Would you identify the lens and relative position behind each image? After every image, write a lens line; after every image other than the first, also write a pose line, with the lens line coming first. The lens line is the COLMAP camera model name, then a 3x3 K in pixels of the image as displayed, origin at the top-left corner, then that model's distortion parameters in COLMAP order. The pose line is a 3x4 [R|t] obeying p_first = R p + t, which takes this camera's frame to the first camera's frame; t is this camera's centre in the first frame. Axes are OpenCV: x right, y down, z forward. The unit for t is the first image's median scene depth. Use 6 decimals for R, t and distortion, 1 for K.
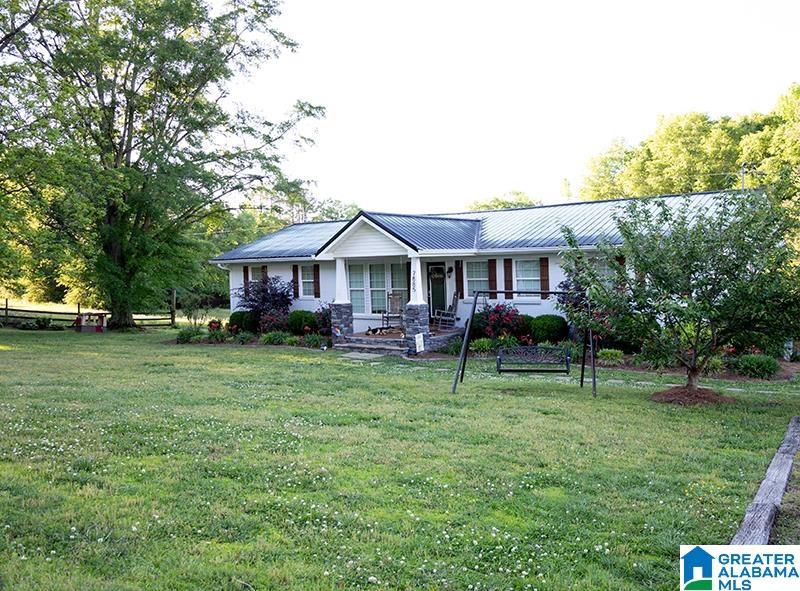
lens RADIAL K [[740.6, 0, 400.6], [0, 740.6, 293.8], [0, 0, 1]] dist [-0.002075, -0.001700]
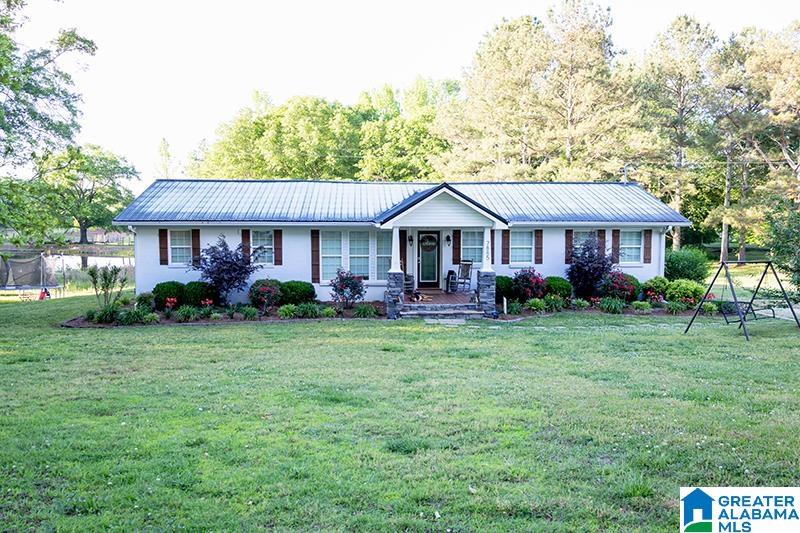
lens RADIAL K [[680.3, 0, 399.3], [0, 680.3, 268.2], [0, 0, 1]] dist [0.010232, 0.004365]
pose [[0.752673, -0.023838, 0.657963, -0.567557], [0.003834, 0.999486, 0.031825, -0.017683], [-0.658383, -0.021431, 0.752378, 0.247473]]
